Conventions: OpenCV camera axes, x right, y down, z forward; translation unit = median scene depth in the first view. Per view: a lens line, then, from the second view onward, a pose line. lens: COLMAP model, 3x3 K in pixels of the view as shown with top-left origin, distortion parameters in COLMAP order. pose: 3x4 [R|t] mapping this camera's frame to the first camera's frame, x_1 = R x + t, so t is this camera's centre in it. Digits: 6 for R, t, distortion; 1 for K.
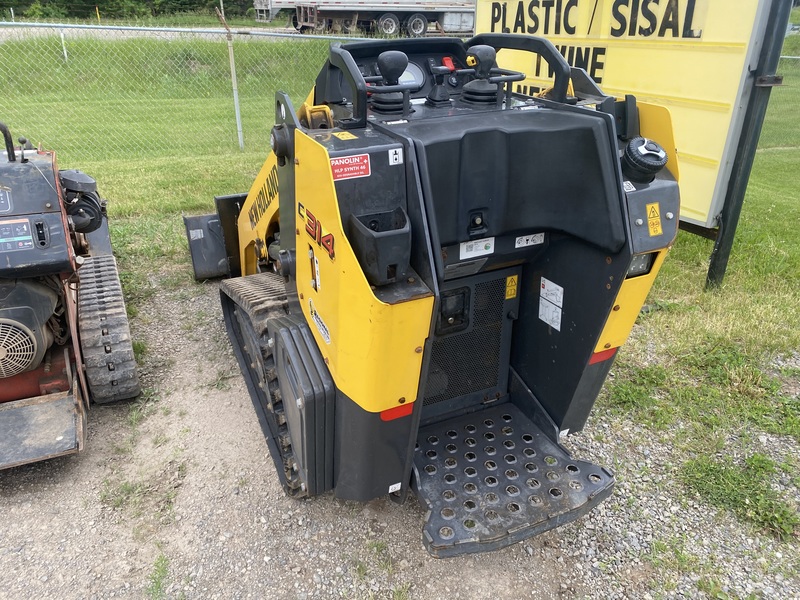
lens RADIAL K [[611.1, 0, 394.8], [0, 611.1, 300.4], [0, 0, 1]] dist [0.008259, 0.003511]
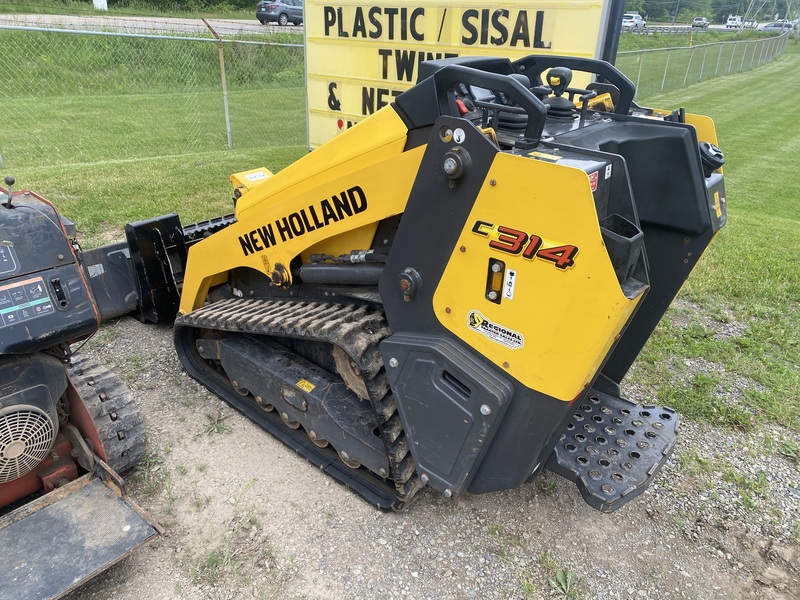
lens RADIAL K [[611.1, 0, 394.8], [0, 611.1, 300.4], [0, 0, 1]] dist [0.008259, 0.003511]
pose [[0.899769, -0.159323, 0.406242, -0.436636], [0.154984, 0.986946, 0.043800, -0.055640], [-0.407917, 0.023551, 0.912715, 0.061137]]
